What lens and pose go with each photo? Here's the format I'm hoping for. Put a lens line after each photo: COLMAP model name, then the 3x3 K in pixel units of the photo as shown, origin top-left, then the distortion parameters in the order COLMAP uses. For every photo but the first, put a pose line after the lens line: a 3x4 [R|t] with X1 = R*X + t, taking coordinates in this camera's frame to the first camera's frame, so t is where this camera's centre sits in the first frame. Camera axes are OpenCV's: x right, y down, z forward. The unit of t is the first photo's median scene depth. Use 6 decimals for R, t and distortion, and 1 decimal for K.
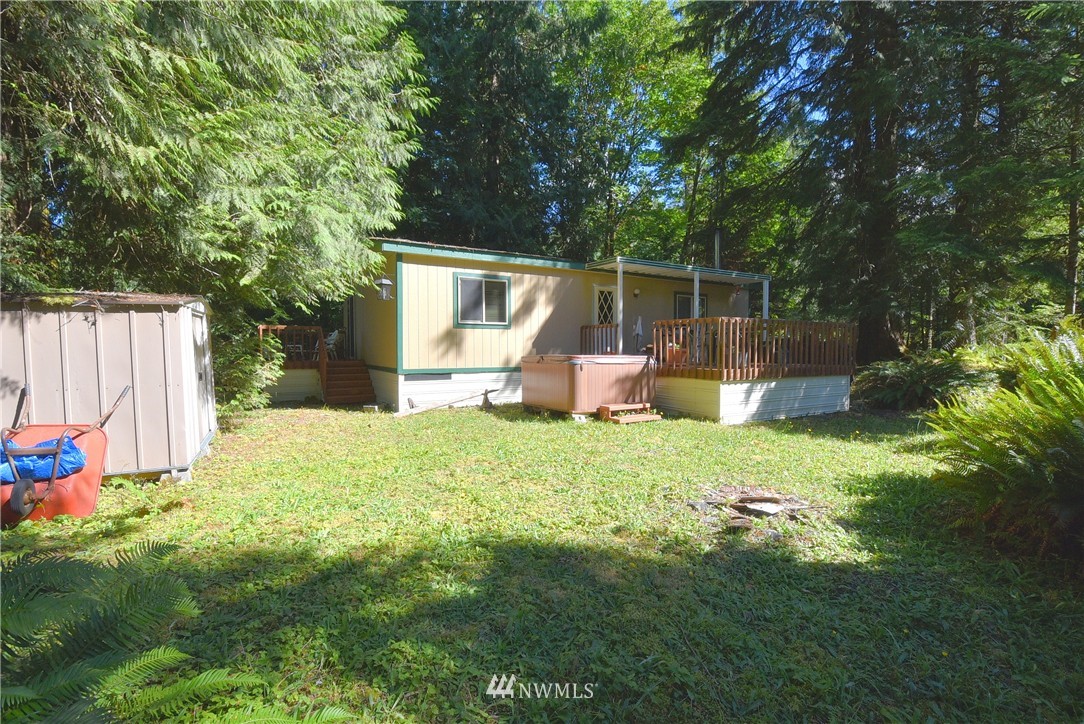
lens RADIAL K [[499.6, 0, 537.8], [0, 499.6, 366.3], [0, 0, 1]] dist [-0.001097, -0.011420]
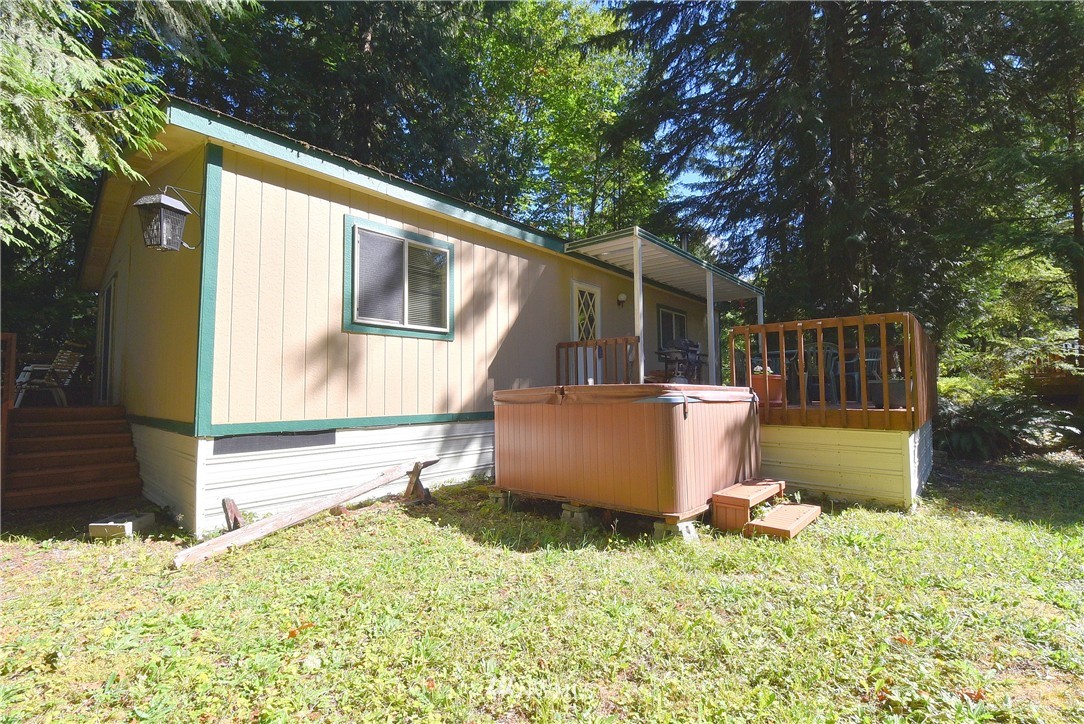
lens RADIAL K [[499.6, 0, 552.6], [0, 499.6, 361.3], [0, 0, 1]] dist [-0.001097, -0.011420]
pose [[0.947047, 0.012485, 0.320851, -0.125641], [0.019124, 0.995277, -0.095175, -0.000841], [-0.320524, 0.096271, 0.942336, 0.478067]]
